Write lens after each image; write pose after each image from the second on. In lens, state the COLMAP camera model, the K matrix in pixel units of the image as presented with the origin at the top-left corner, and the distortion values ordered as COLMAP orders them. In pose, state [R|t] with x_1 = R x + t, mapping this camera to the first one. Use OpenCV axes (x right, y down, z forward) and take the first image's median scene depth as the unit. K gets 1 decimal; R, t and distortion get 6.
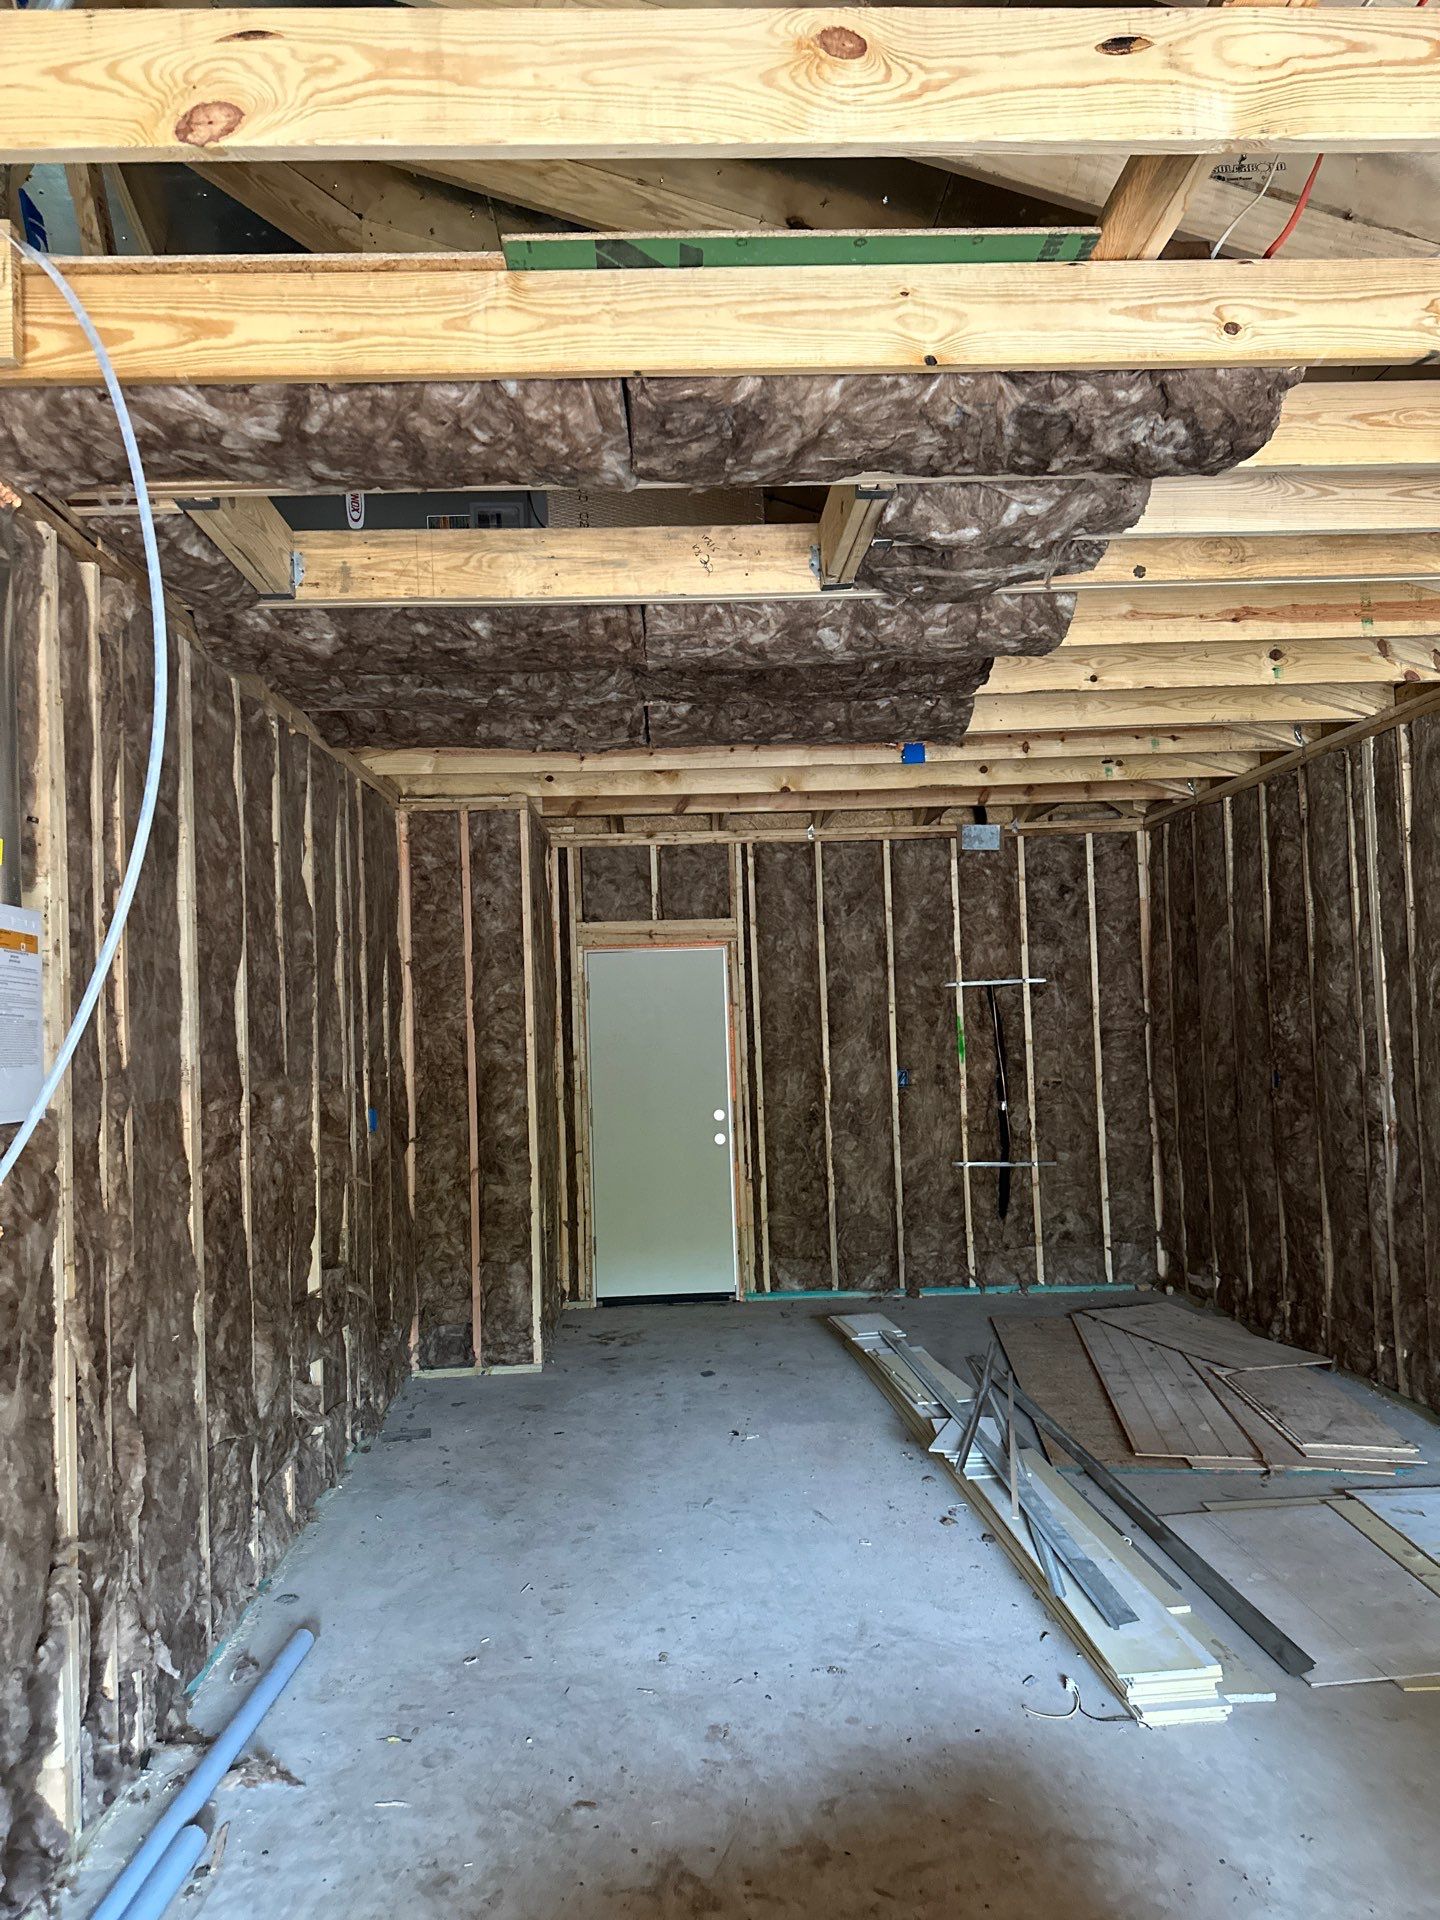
lens RADIAL K [[1331.5, 0, 720.0], [0, 1331.5, 960.0], [0, 0, 1]] dist [0.165408, -0.330728]
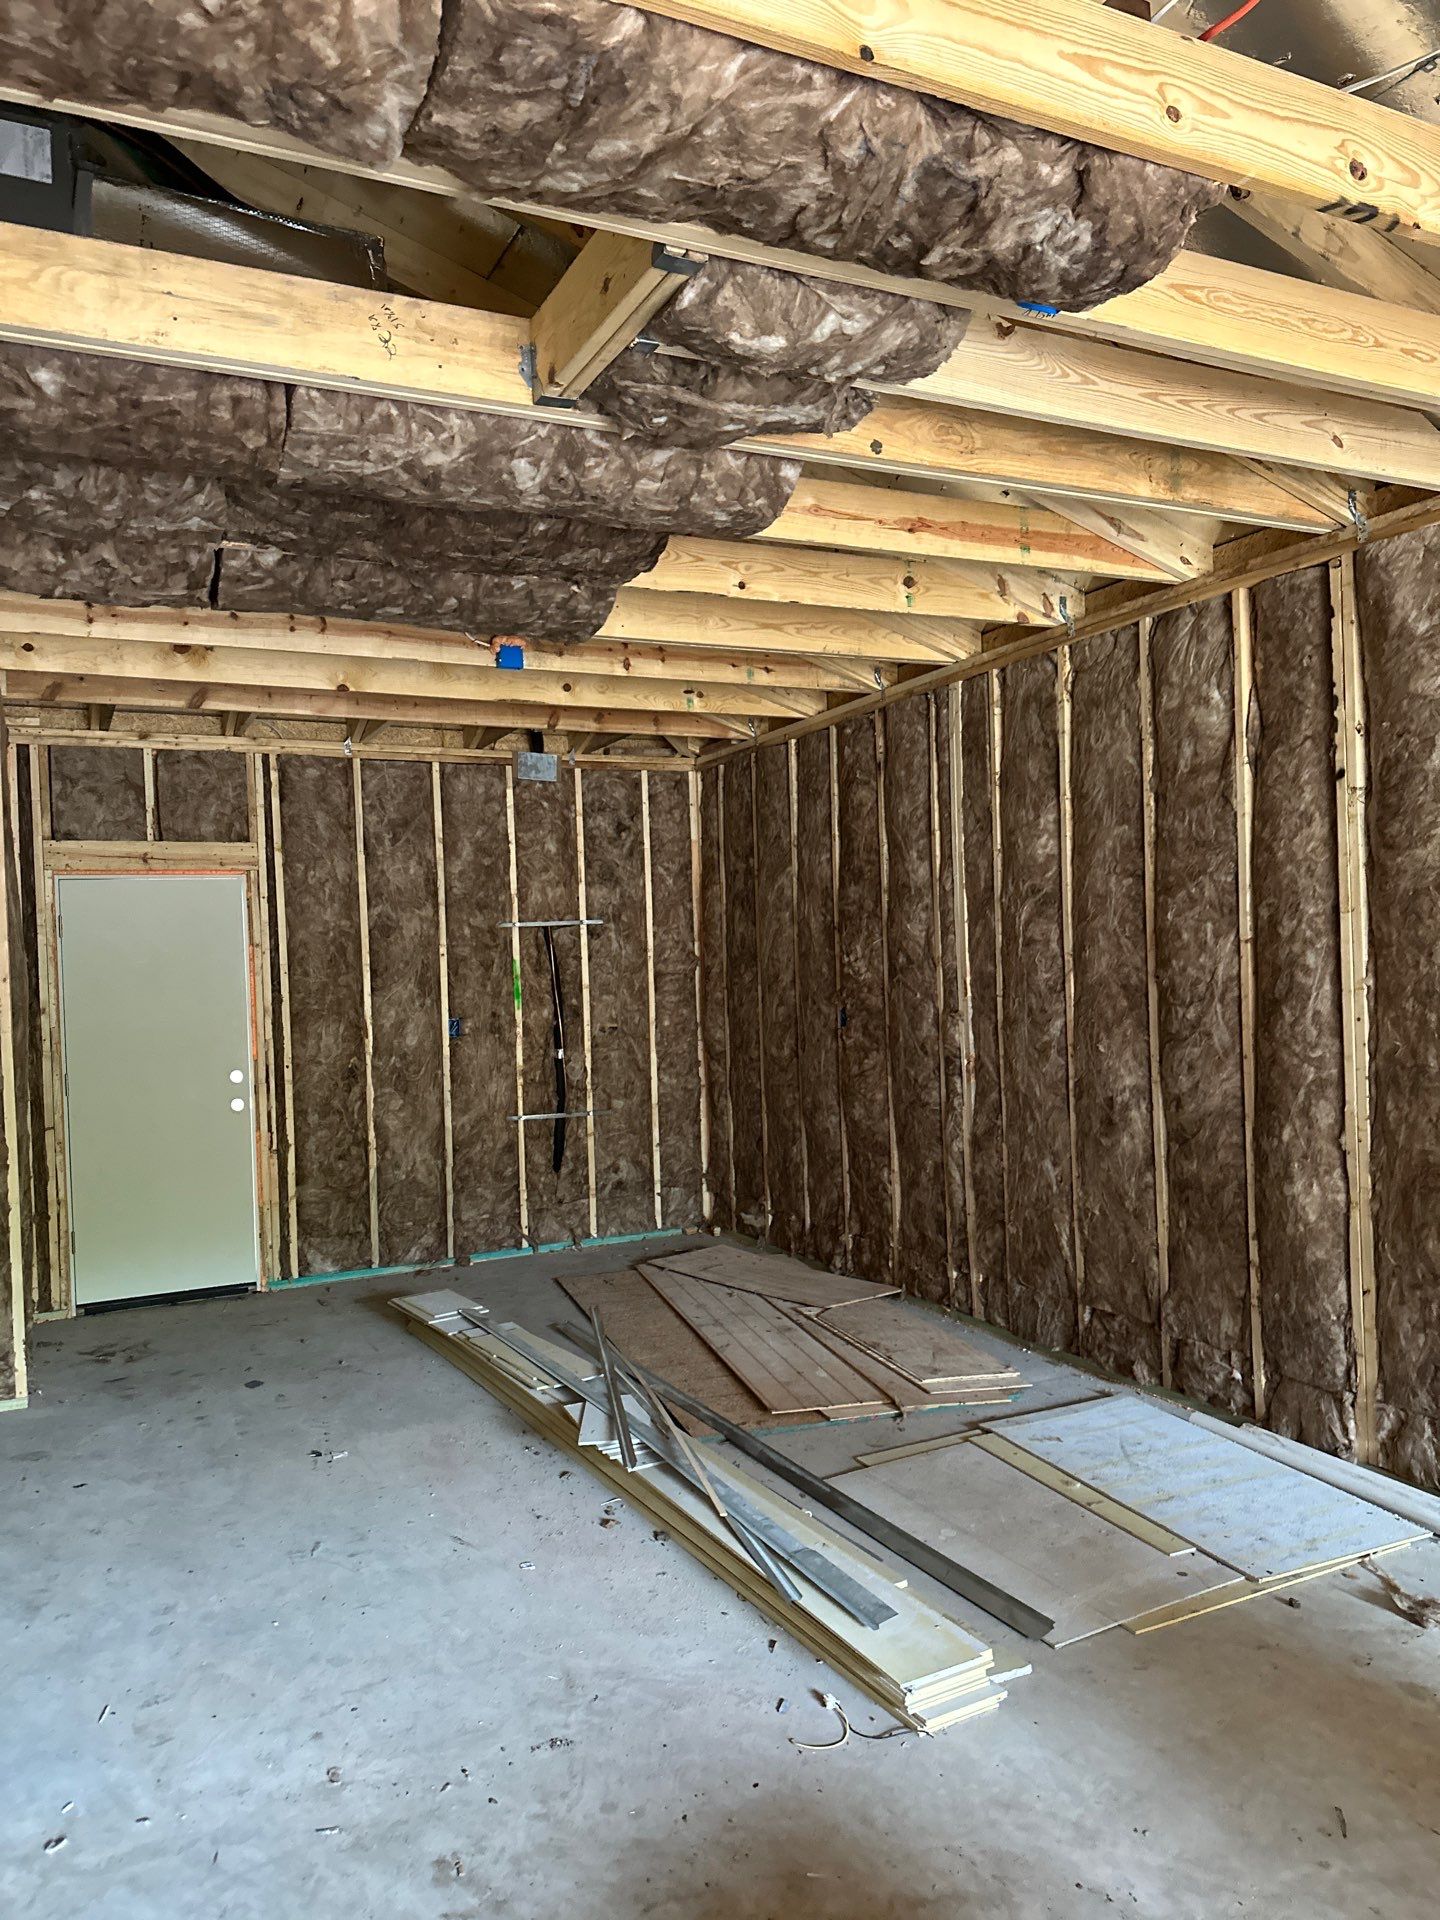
lens RADIAL K [[1355.8, 0, 750.0], [0, 1355.8, 967.0], [0, 0, 1]] dist [0.167446, -0.301147]
pose [[0.916209, -0.002075, 0.400695, -0.071261], [-0.014993, 0.999109, 0.039457, 0.010840], [-0.400420, -0.042159, 0.915361, 0.104457]]
